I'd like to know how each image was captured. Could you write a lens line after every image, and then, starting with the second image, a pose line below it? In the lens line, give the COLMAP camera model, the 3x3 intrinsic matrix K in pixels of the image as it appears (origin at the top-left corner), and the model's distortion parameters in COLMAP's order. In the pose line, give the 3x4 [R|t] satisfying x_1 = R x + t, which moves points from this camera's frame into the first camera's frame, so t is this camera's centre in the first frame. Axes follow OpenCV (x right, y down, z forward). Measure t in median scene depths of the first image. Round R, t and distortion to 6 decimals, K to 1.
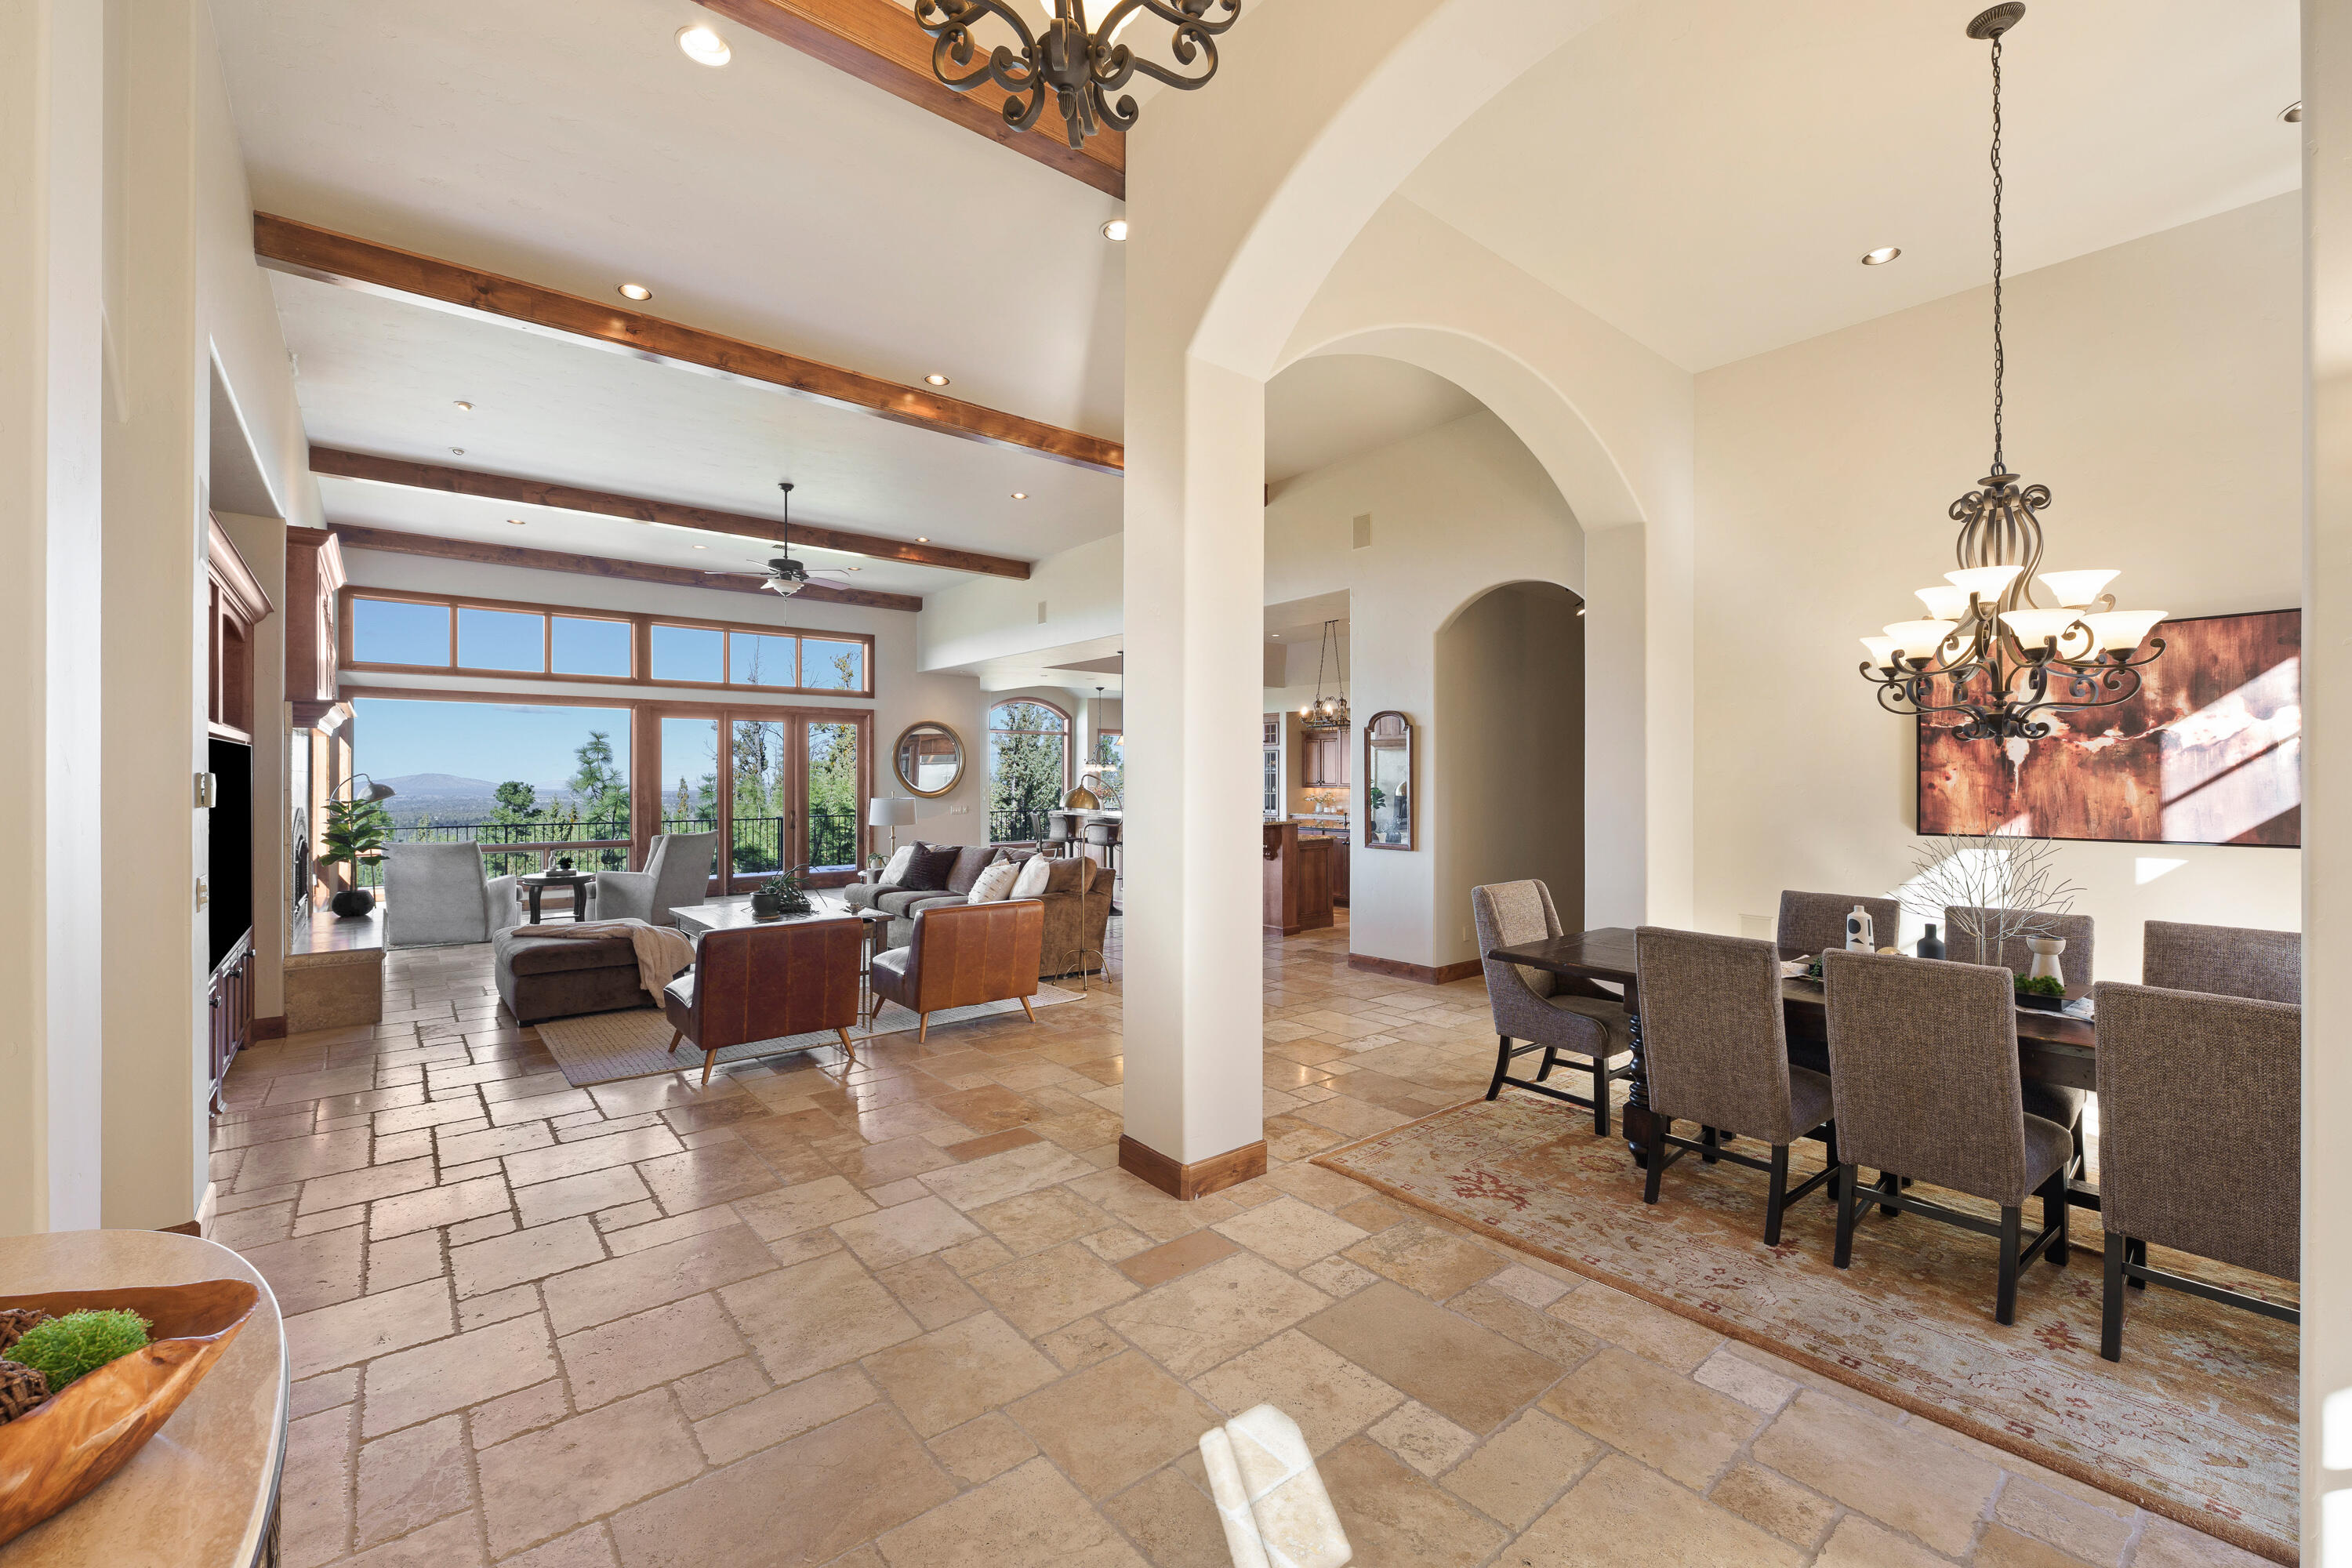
lens RADIAL K [[963.9, 0, 1176.0], [0, 963.9, 784.0], [0, 0, 1]] dist [-0.003918, -0.000191]
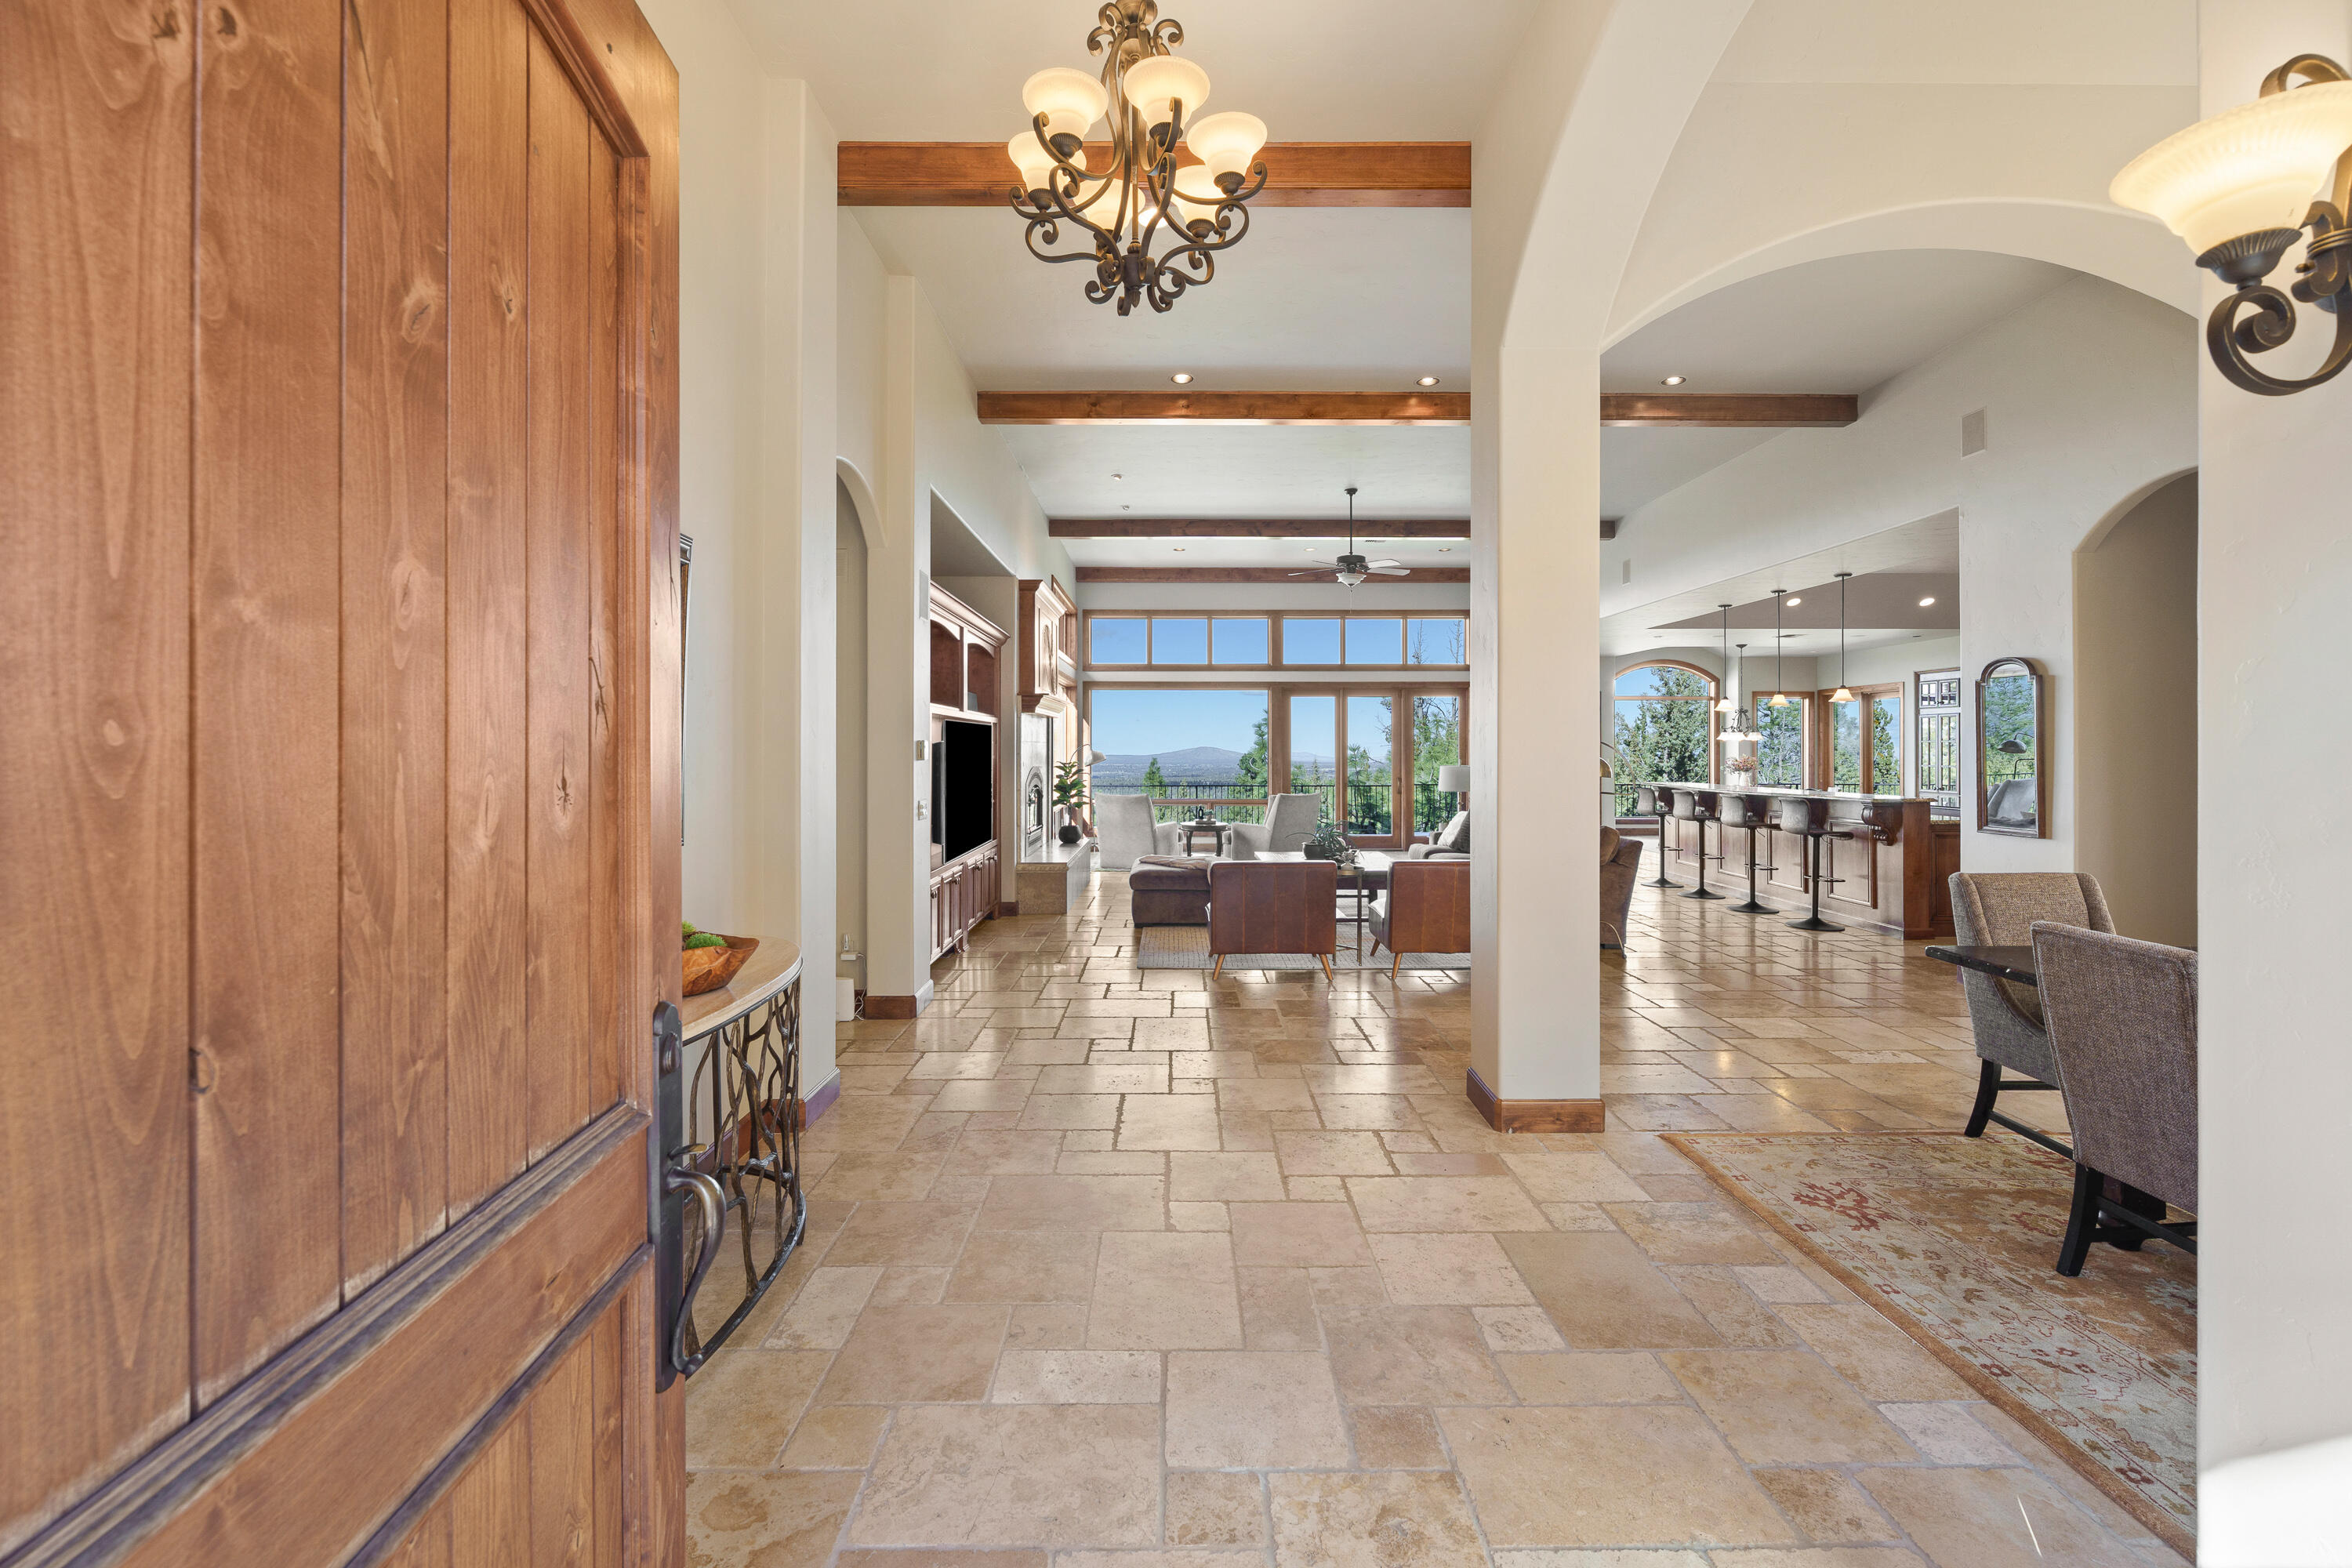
lens RADIAL K [[979.8, 0, 1179.2], [0, 979.8, 754.6], [0, 0, 1]] dist [0.001065, 0.000309]
pose [[0.779373, 0.002914, -0.626553, 0.272825], [-0.003957, 0.999992, -0.000271, 0.007583], [0.626548, 0.002690, 0.779379, -0.053308]]
